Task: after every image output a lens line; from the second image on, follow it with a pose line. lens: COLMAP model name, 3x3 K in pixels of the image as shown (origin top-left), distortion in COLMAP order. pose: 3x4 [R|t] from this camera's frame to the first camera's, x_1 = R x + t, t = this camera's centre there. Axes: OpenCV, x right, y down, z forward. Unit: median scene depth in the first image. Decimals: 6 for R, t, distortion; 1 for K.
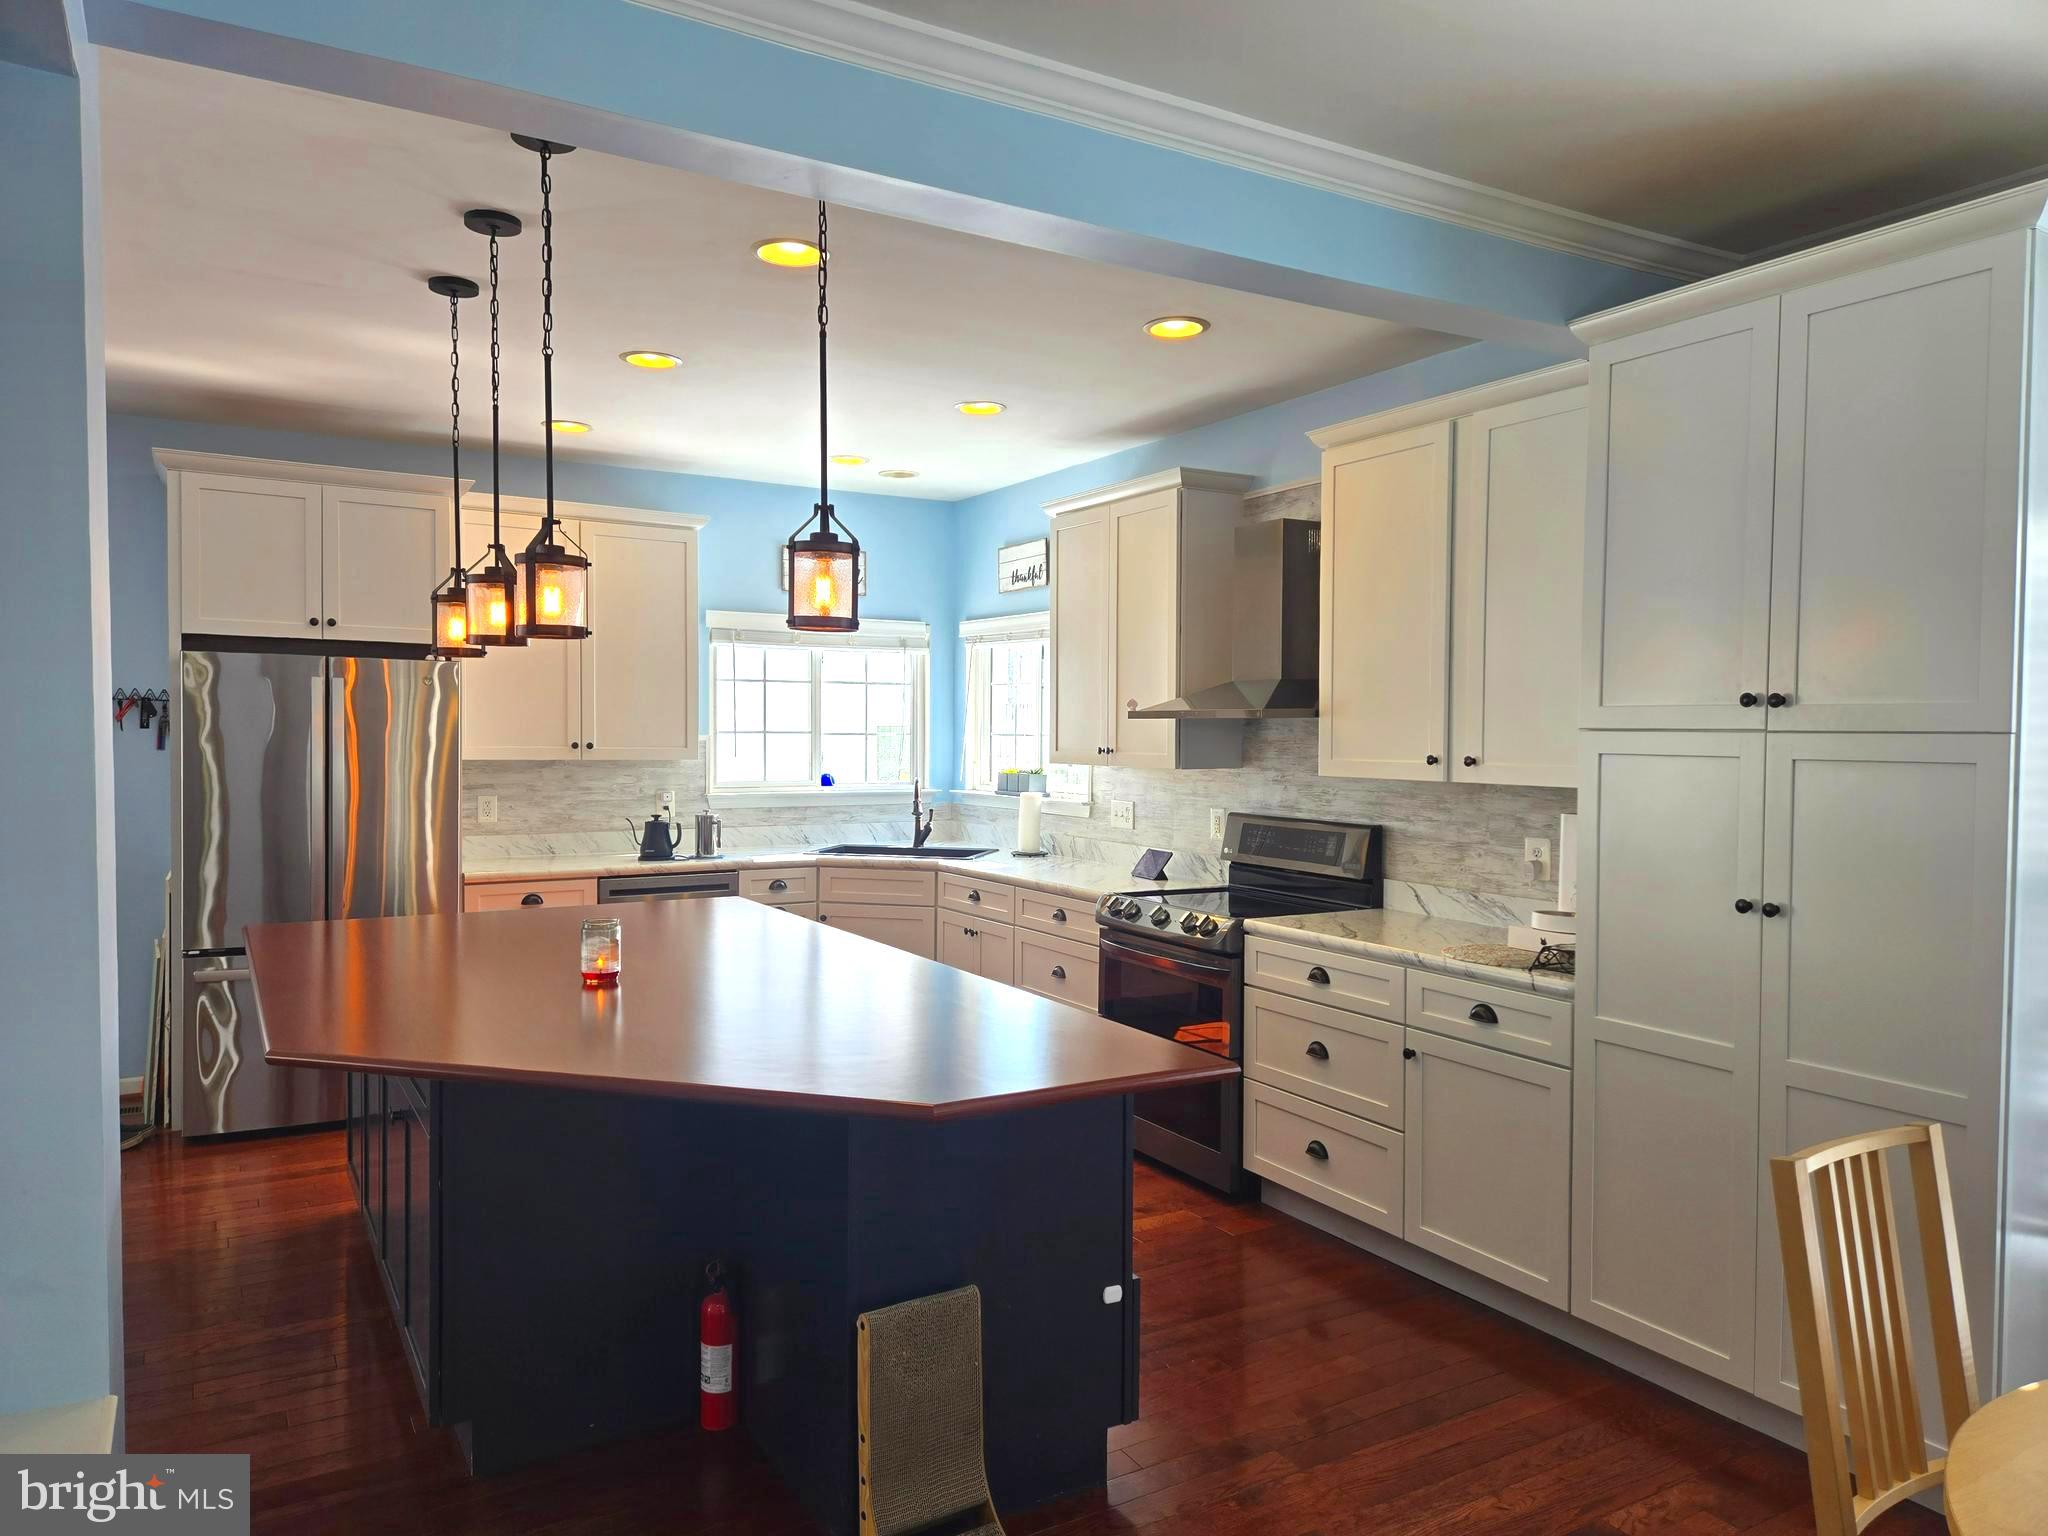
lens RADIAL K [[1386.0, 0, 1019.0], [0, 1386.0, 767.2], [0, 0, 1]] dist [0.061111, -0.054204]
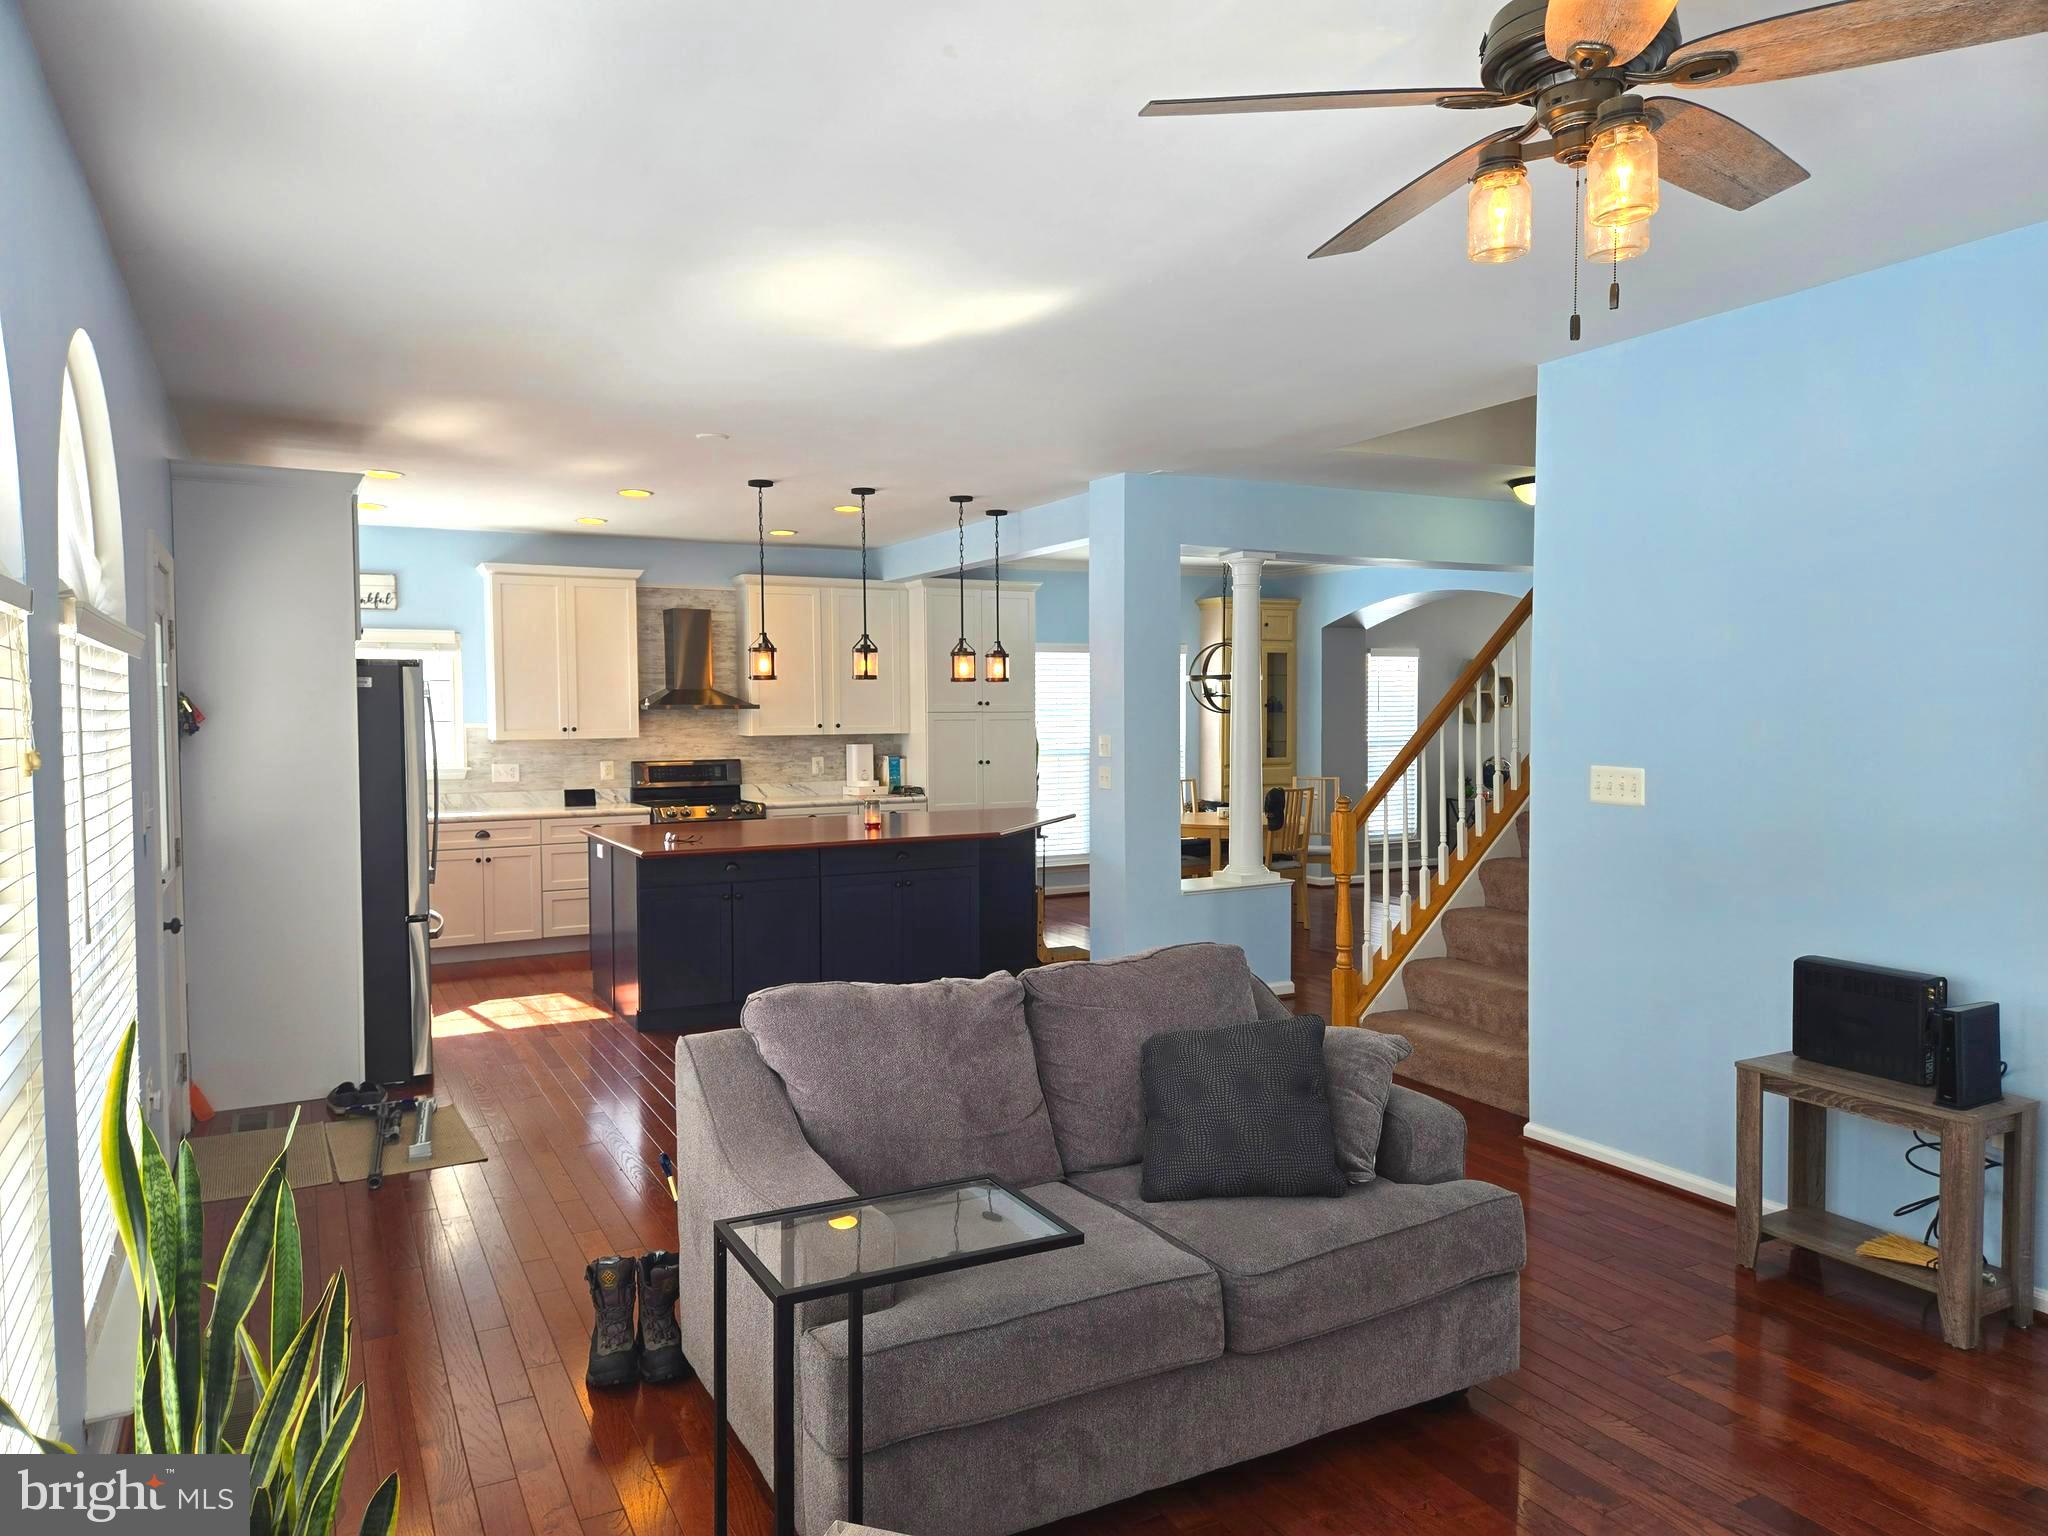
lens RADIAL K [[1386.0, 0, 1018.5], [0, 1386.0, 766.6], [0, 0, 1]] dist [0.061111, -0.054204]
pose [[0.061706, -0.048767, 0.996902, -1.356617], [0.038129, 0.998192, 0.046470, -0.020886], [-0.997366, 0.035143, 0.063454, 0.337795]]
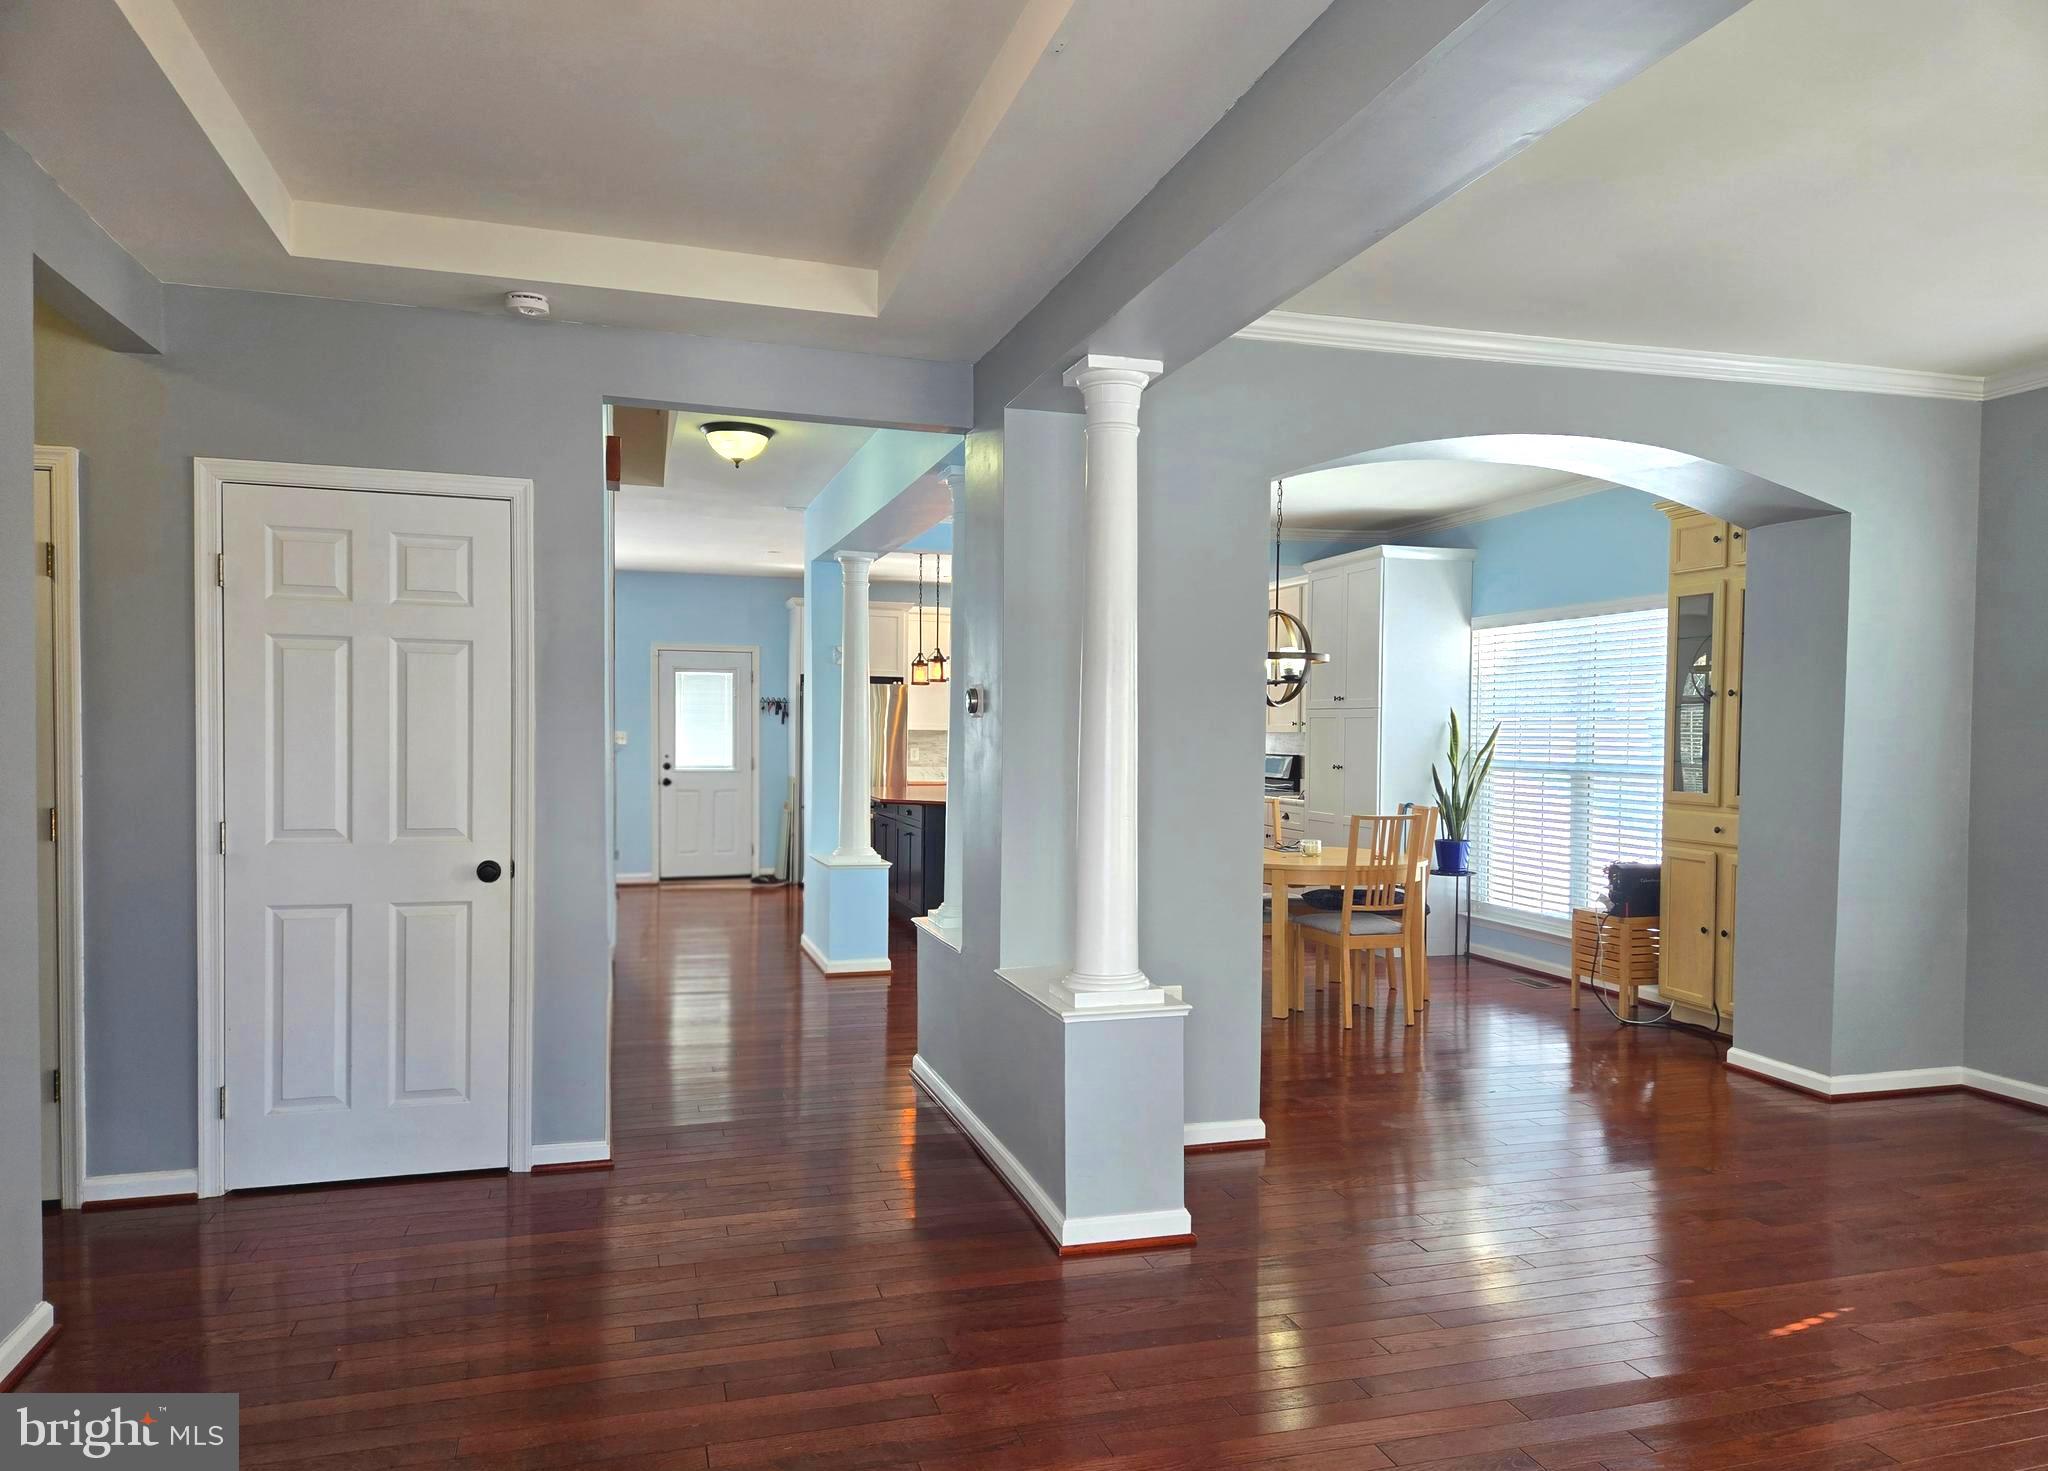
lens RADIAL K [[1372.4, 0, 980.1], [0, 1372.4, 759.8], [0, 0, 1]] dist [0.043554, -0.036499]
pose [[0.961806, 0.008978, -0.273584, 0.260388], [-0.011860, 0.999890, -0.008881, 0.052130], [0.273475, 0.011787, 0.961807, -0.896929]]
